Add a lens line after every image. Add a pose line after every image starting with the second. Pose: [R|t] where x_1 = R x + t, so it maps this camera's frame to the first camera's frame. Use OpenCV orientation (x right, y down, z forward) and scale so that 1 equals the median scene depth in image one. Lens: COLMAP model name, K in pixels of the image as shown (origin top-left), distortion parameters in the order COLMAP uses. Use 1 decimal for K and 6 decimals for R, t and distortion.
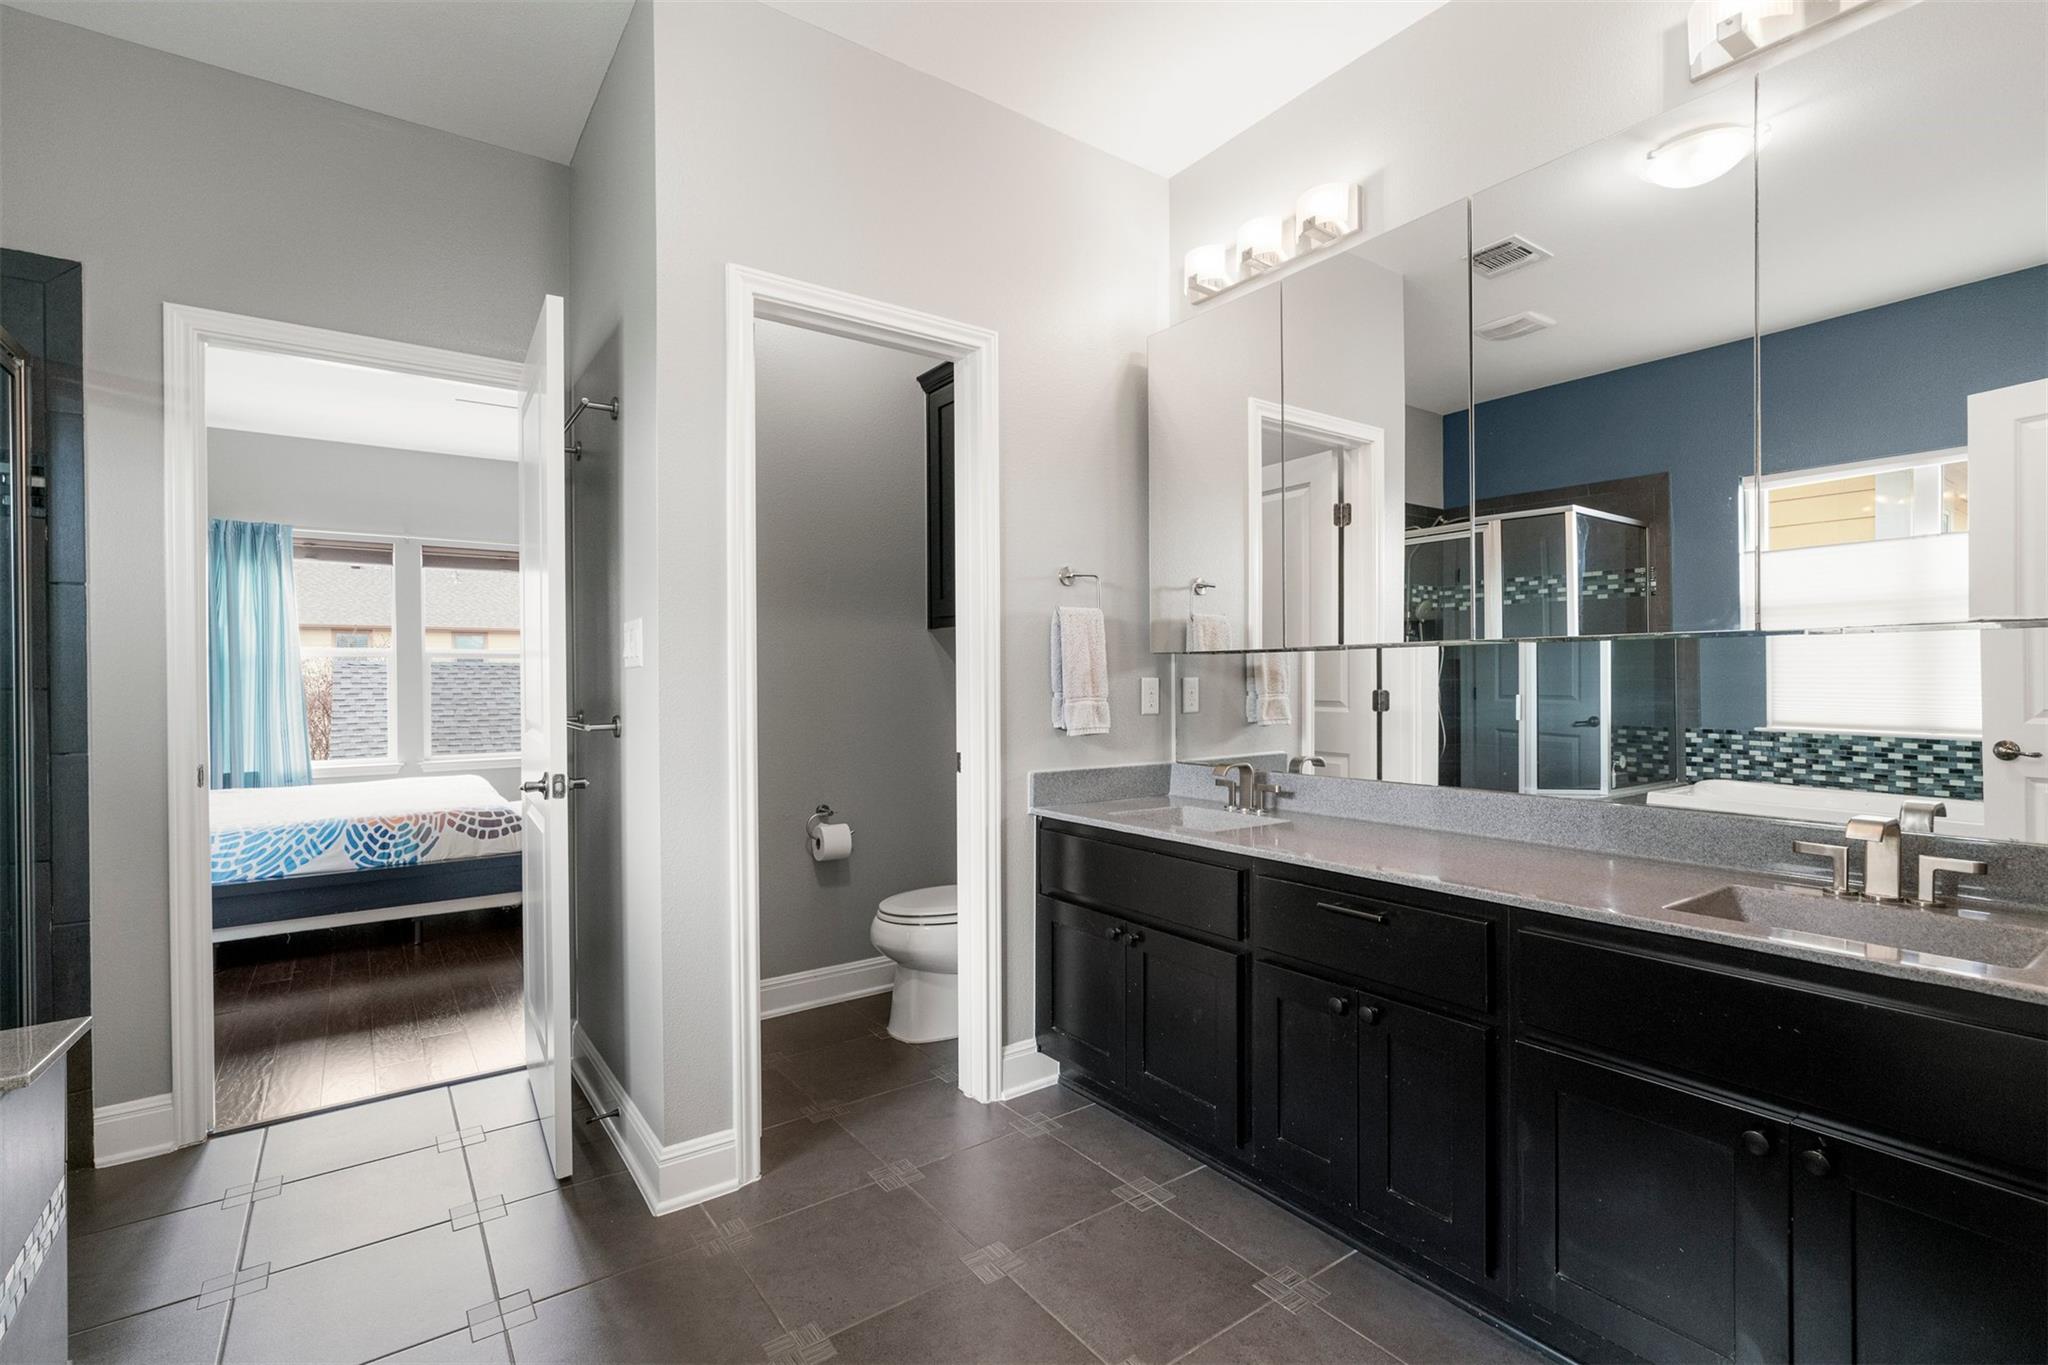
lens RADIAL K [[927.3, 0, 1020.6], [0, 927.3, 684.1], [0, 0, 1]] dist [-0.002768, 0.000022]
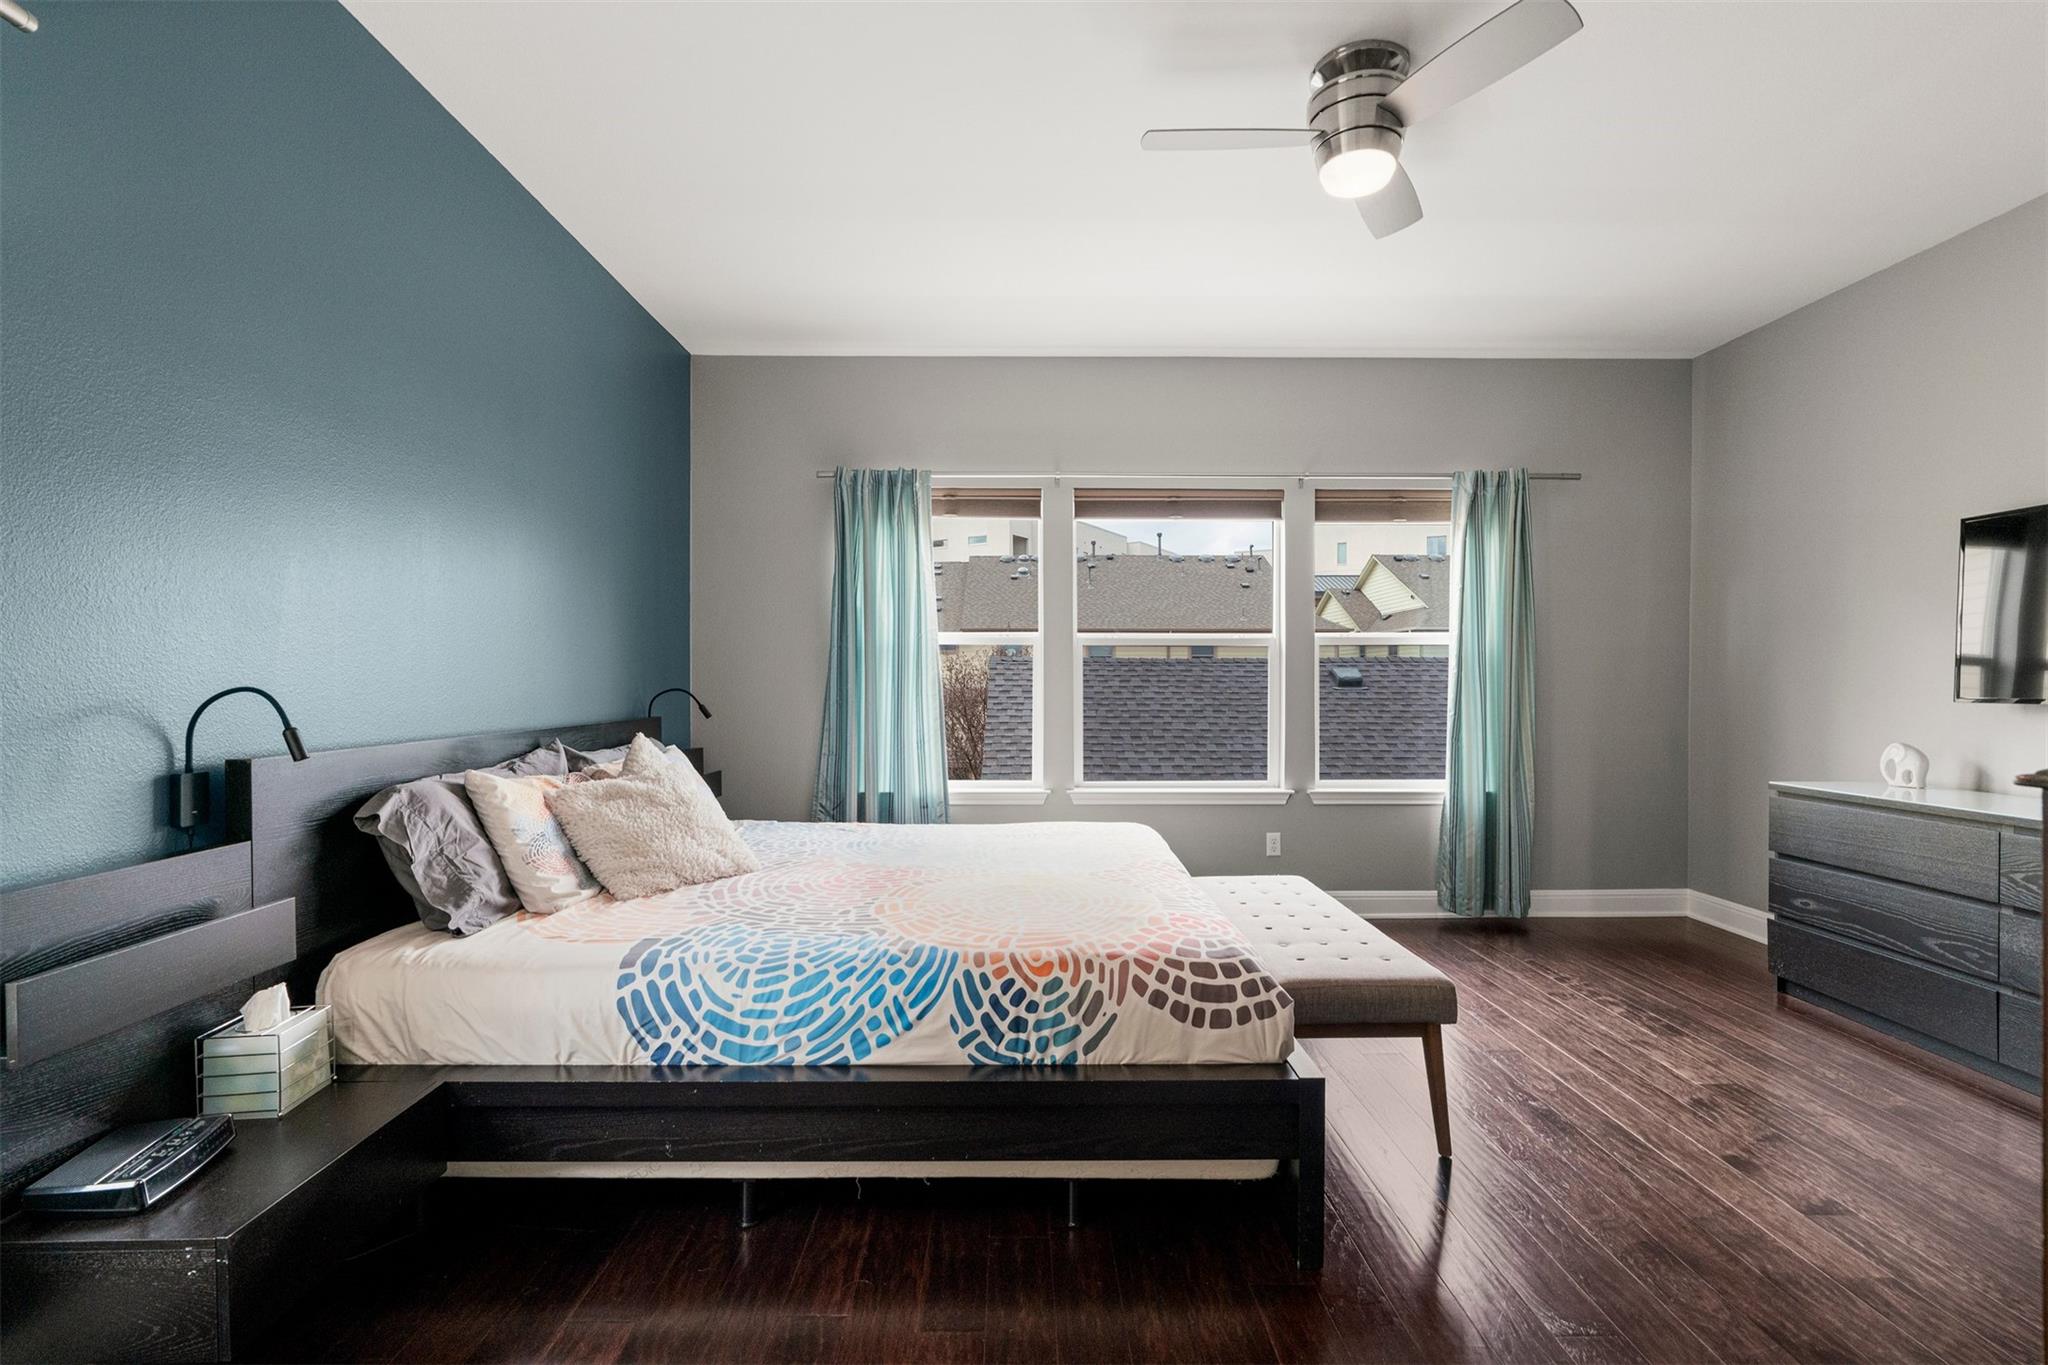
lens RADIAL K [[927.3, 0, 1020.6], [0, 927.3, 684.1], [0, 0, 1]] dist [-0.002768, 0.000022]
pose [[0.815481, 0.009498, -0.578707, -0.414150], [-0.009322, 0.999951, 0.003275, 0.000155], [0.578709, 0.002724, 0.815529, 0.614464]]
